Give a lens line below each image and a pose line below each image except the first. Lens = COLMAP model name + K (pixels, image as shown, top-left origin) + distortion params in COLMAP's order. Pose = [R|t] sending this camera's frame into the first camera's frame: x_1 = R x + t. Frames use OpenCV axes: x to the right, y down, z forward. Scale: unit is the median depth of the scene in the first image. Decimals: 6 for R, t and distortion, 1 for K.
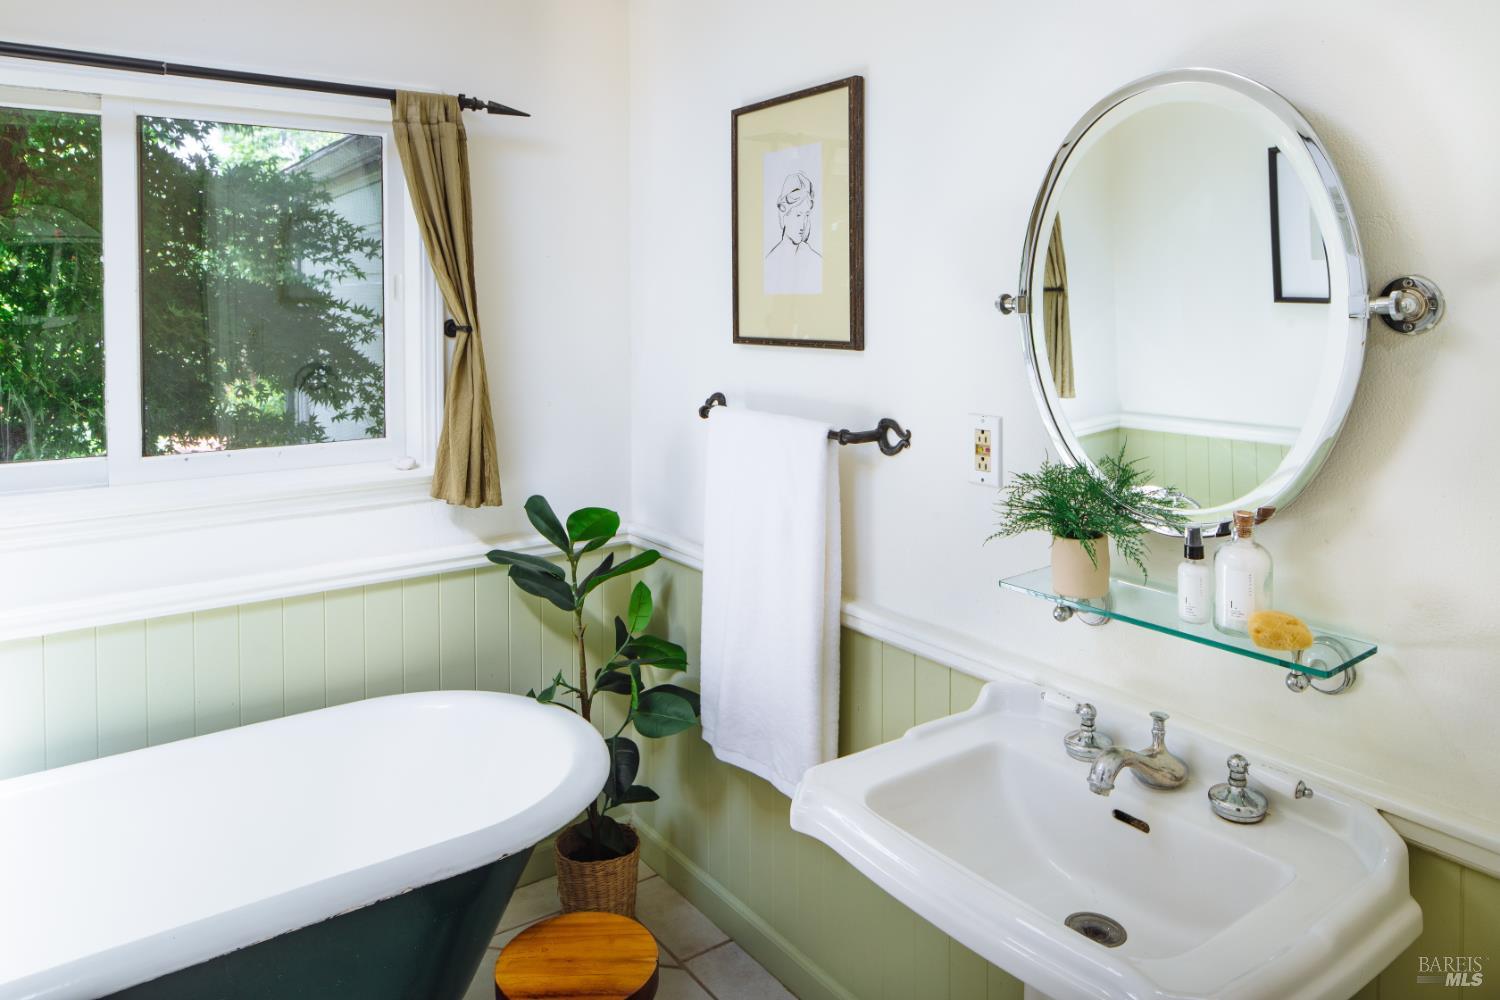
lens RADIAL K [[1041.7, 0, 747.9], [0, 1041.7, 467.1], [0, 0, 1]] dist [-0.000184, 0.003388]
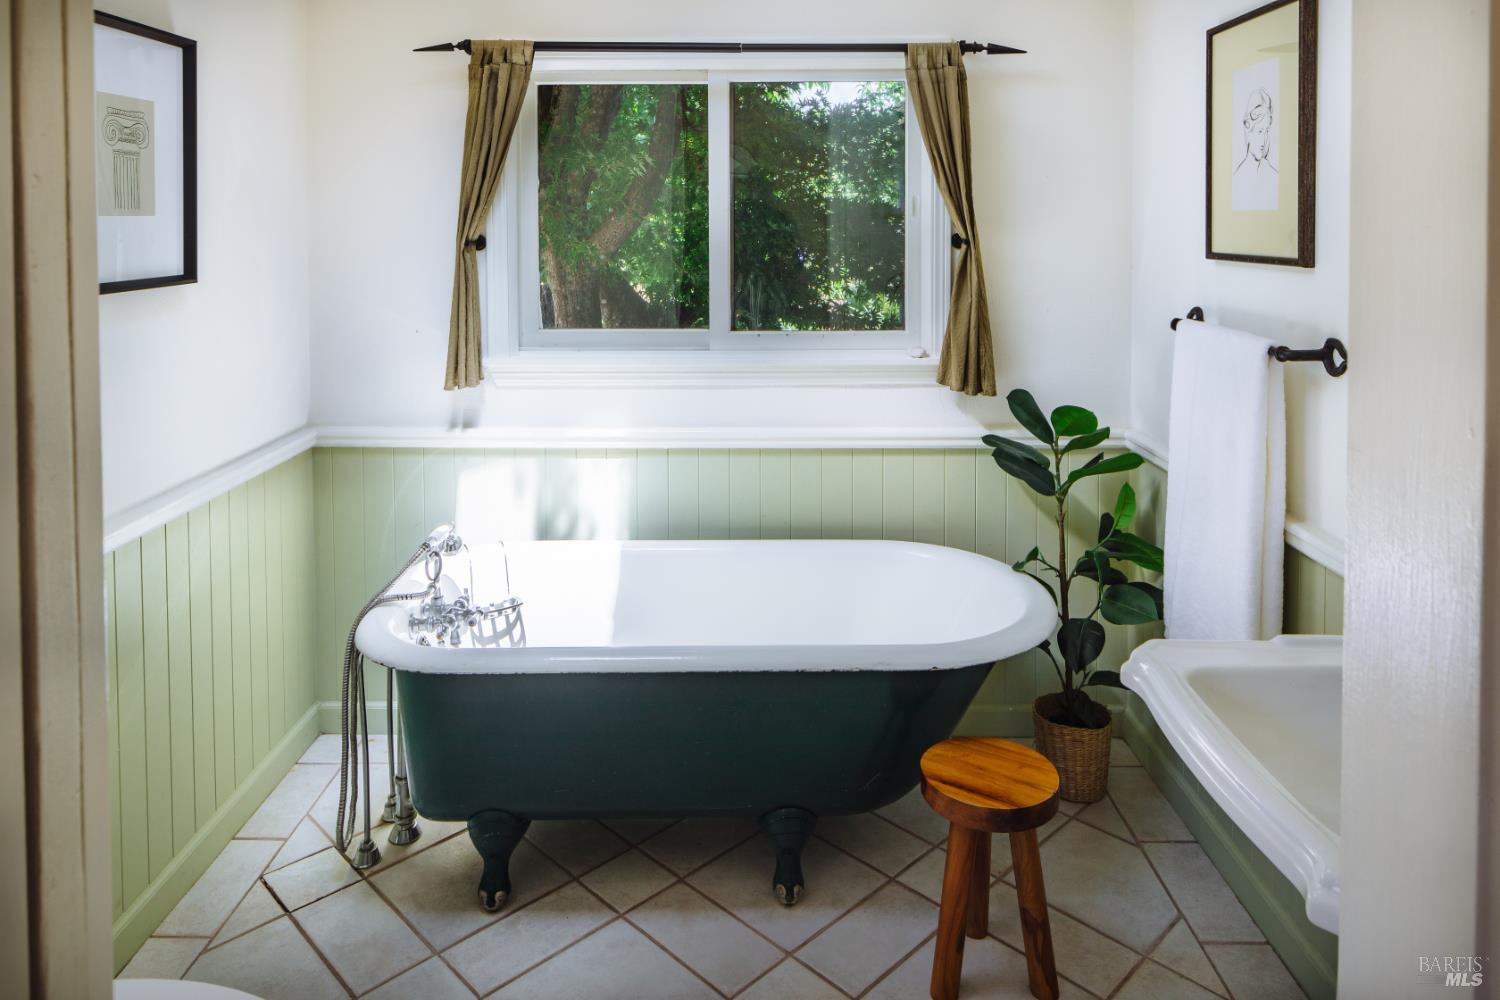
lens RADIAL K [[989.9, 0, 750.2], [0, 989.9, 483.9], [0, 0, 1]] dist [0.009874, 0.001470]
pose [[0.821051, 0.149734, -0.550867, 0.183827], [-0.090761, 0.986953, 0.132992, 0.012484], [0.563593, -0.059196, 0.823929, -0.086579]]
